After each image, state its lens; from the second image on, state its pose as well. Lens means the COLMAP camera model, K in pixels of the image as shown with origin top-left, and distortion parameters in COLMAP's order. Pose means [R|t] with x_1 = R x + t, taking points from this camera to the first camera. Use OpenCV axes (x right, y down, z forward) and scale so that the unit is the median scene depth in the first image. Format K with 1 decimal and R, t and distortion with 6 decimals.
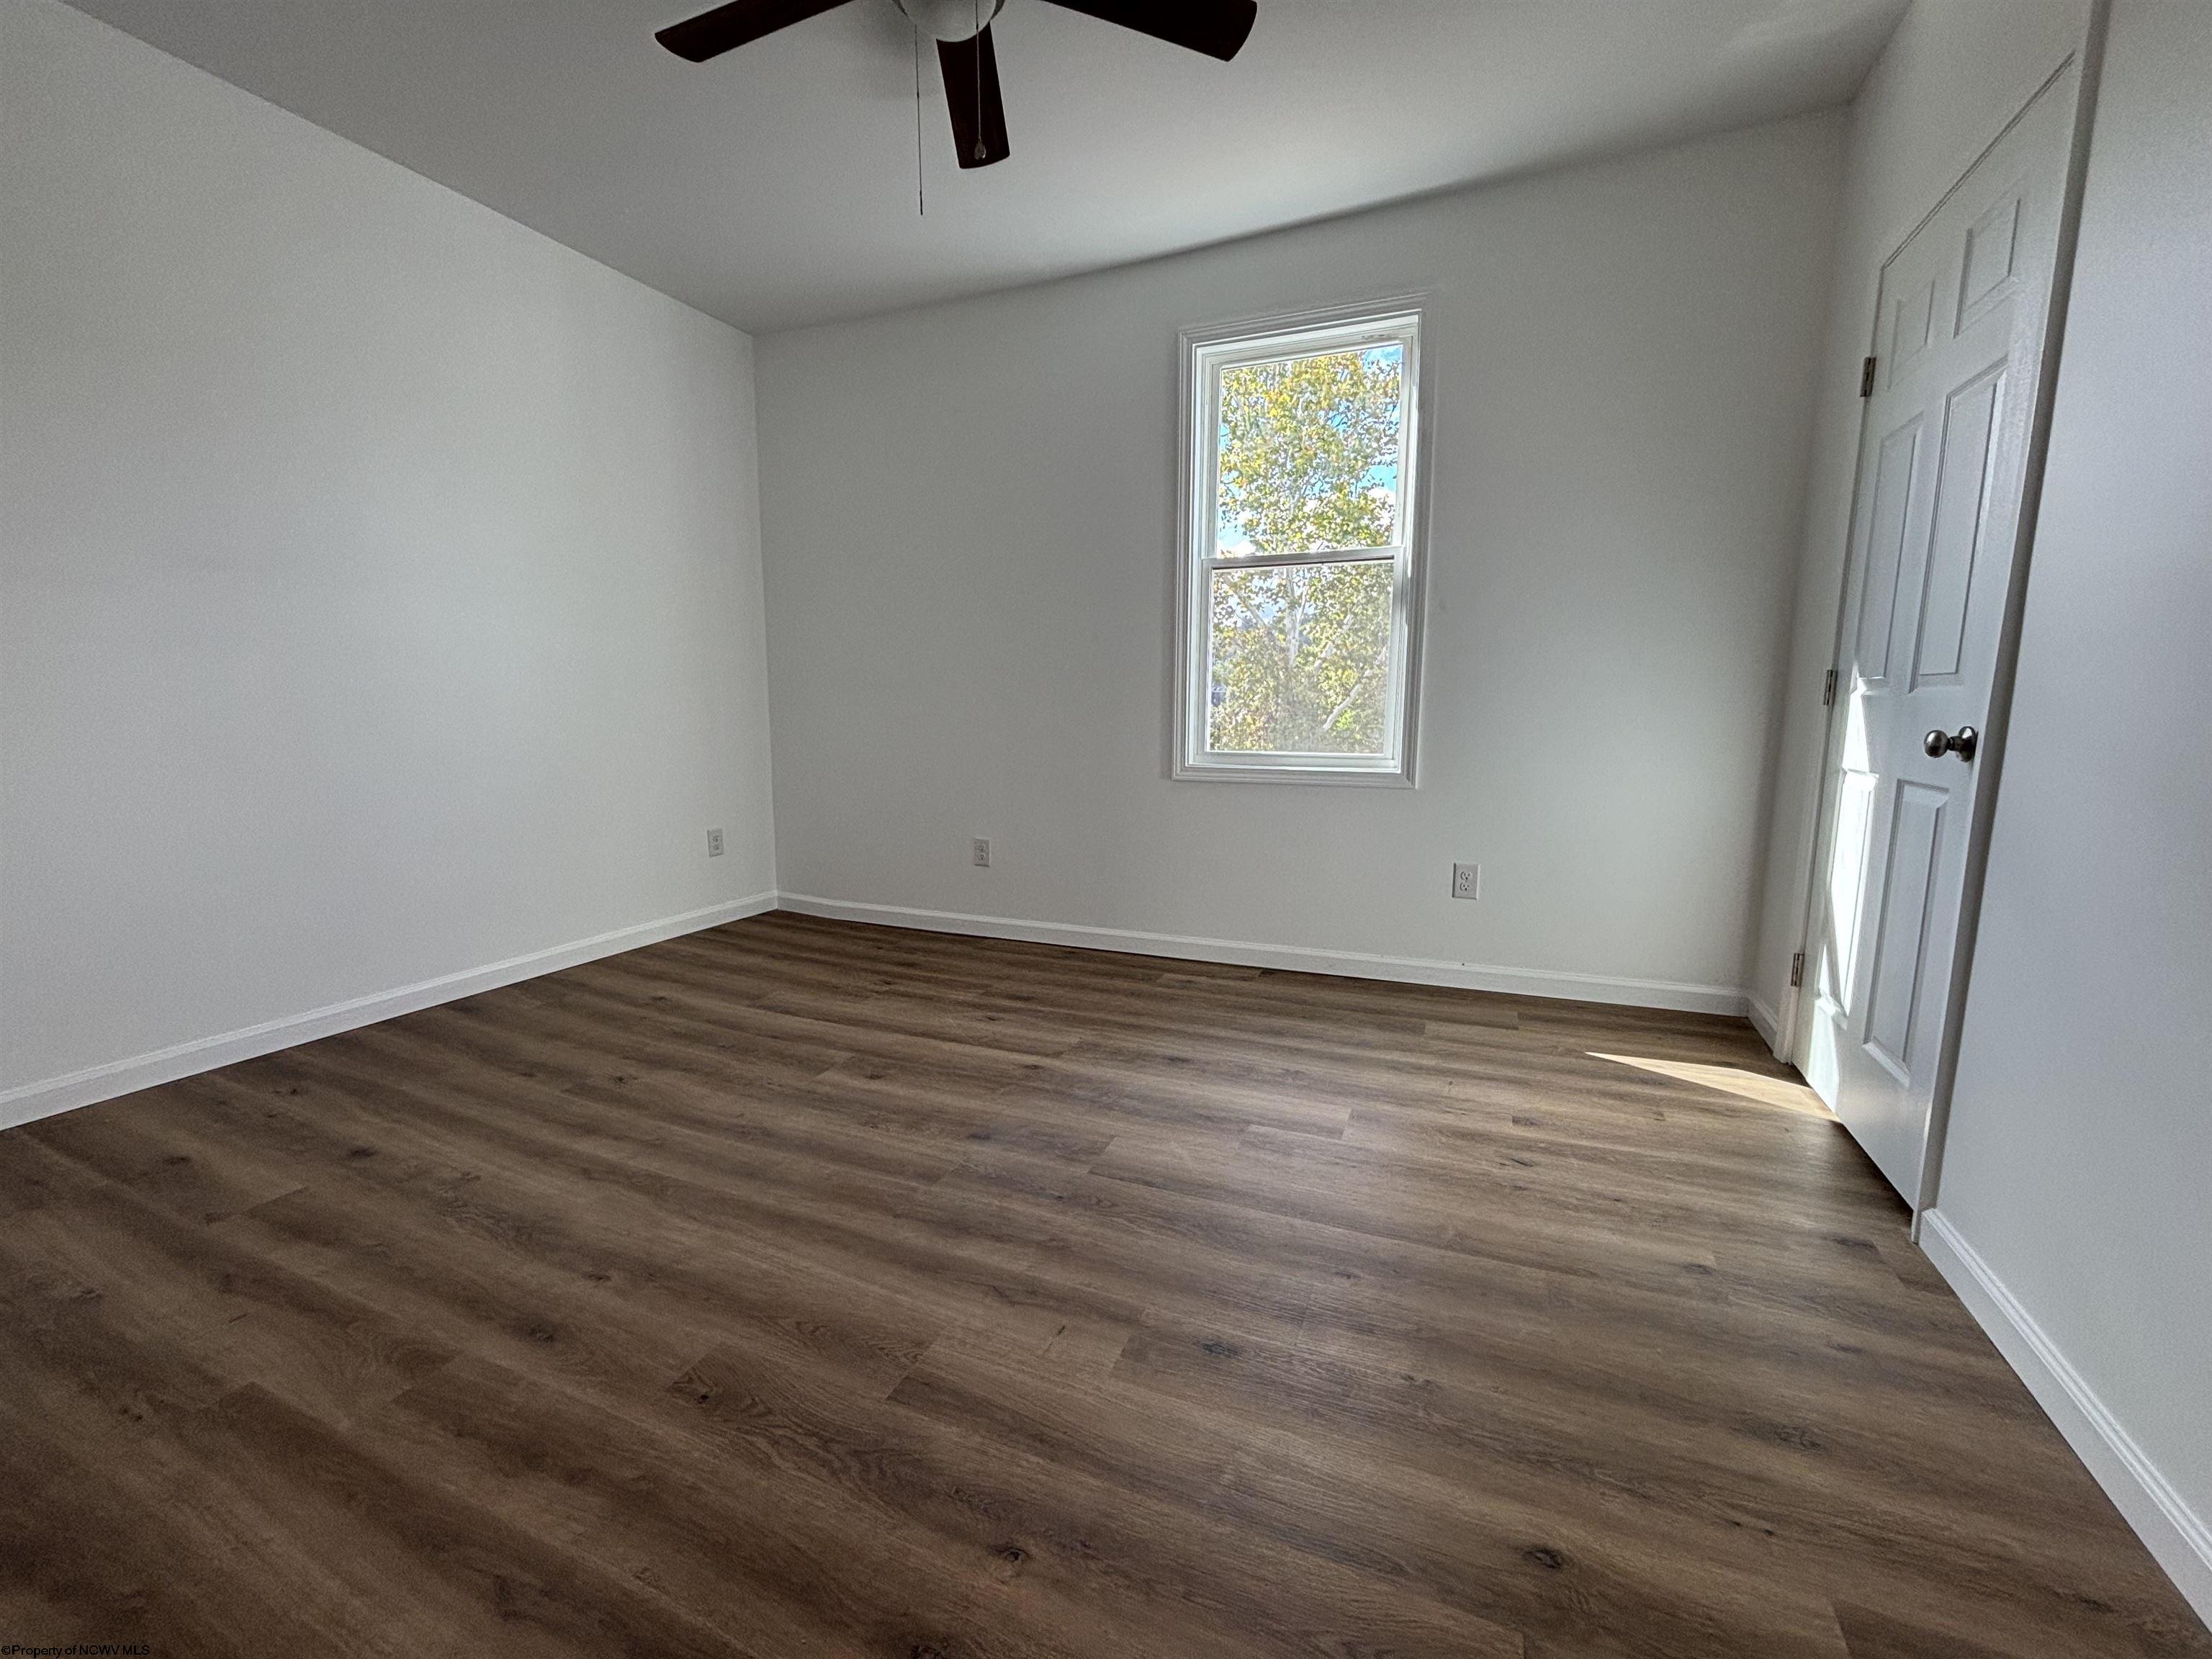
lens RADIAL K [[891.2, 0, 1108.5], [0, 891.2, 828.4], [0, 0, 1]] dist [0.000469, -0.001294]
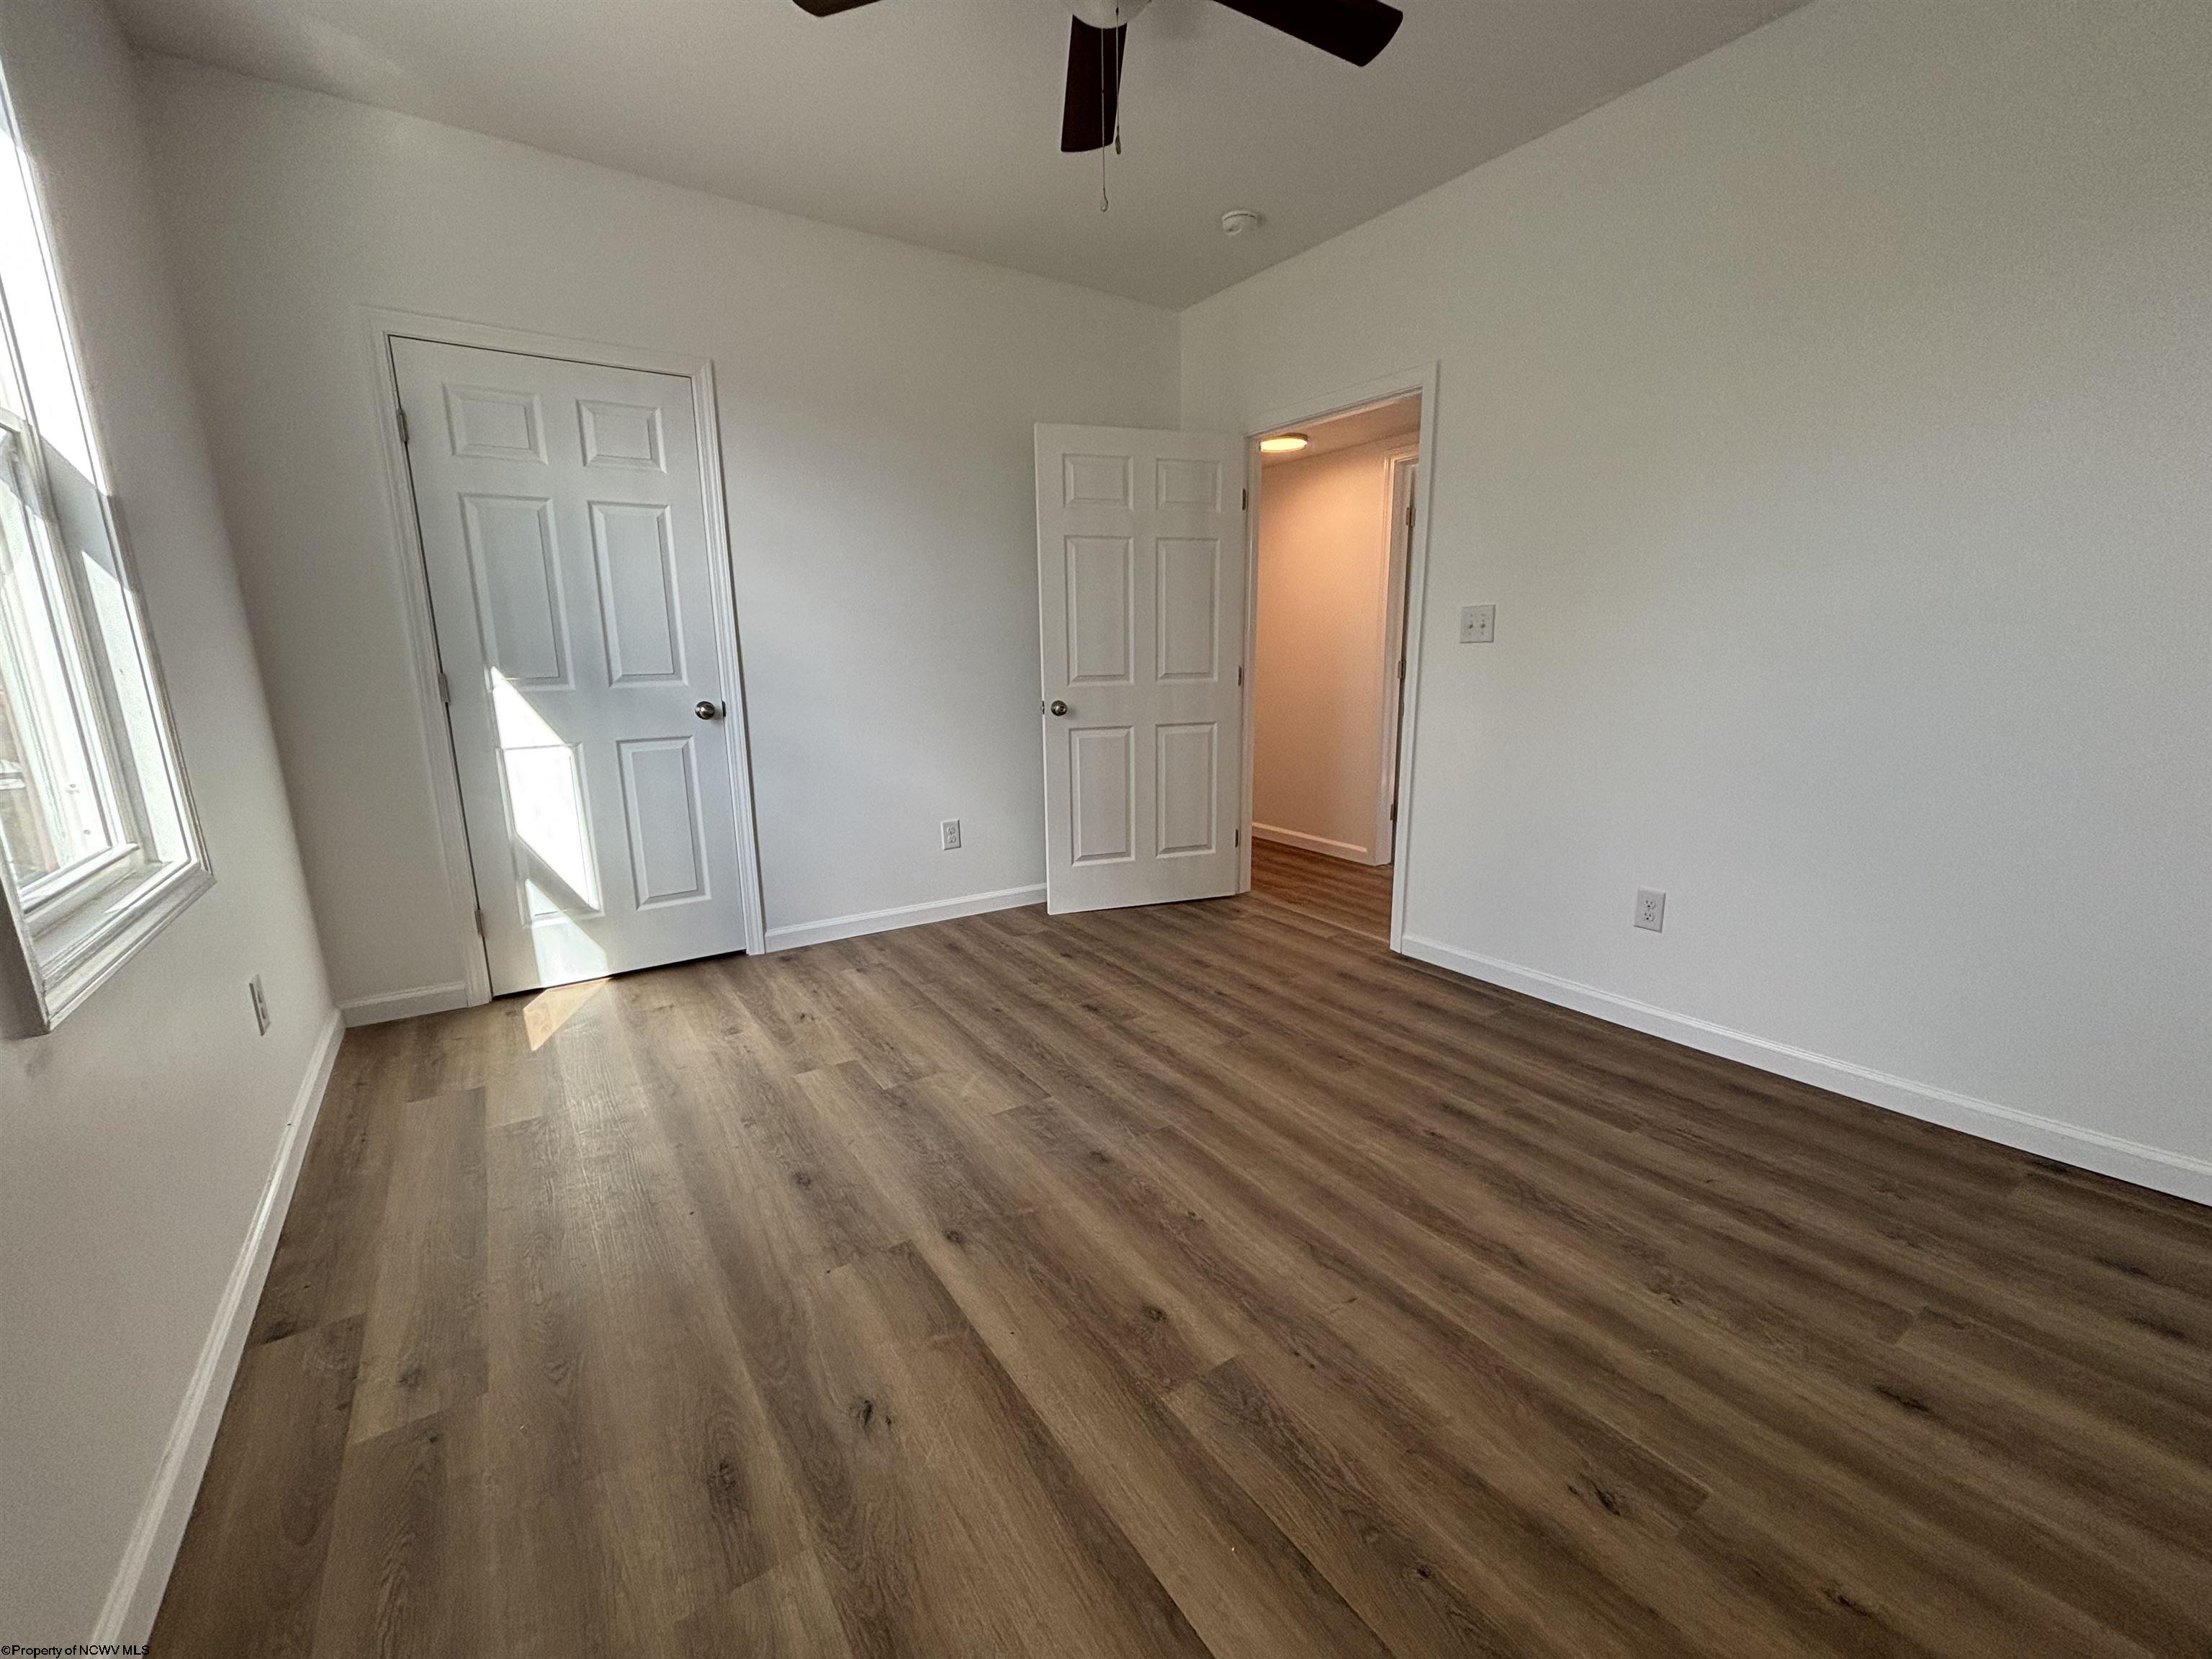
lens RADIAL K [[891.2, 0, 1107.0], [0, 891.2, 835.6], [0, 0, 1]] dist [0.000469, -0.001294]
pose [[-0.845397, -0.096922, 0.525272, -0.668349], [0.096018, 0.939804, 0.327946, -0.317191], [-0.525437, 0.327680, -0.785202, 1.758549]]
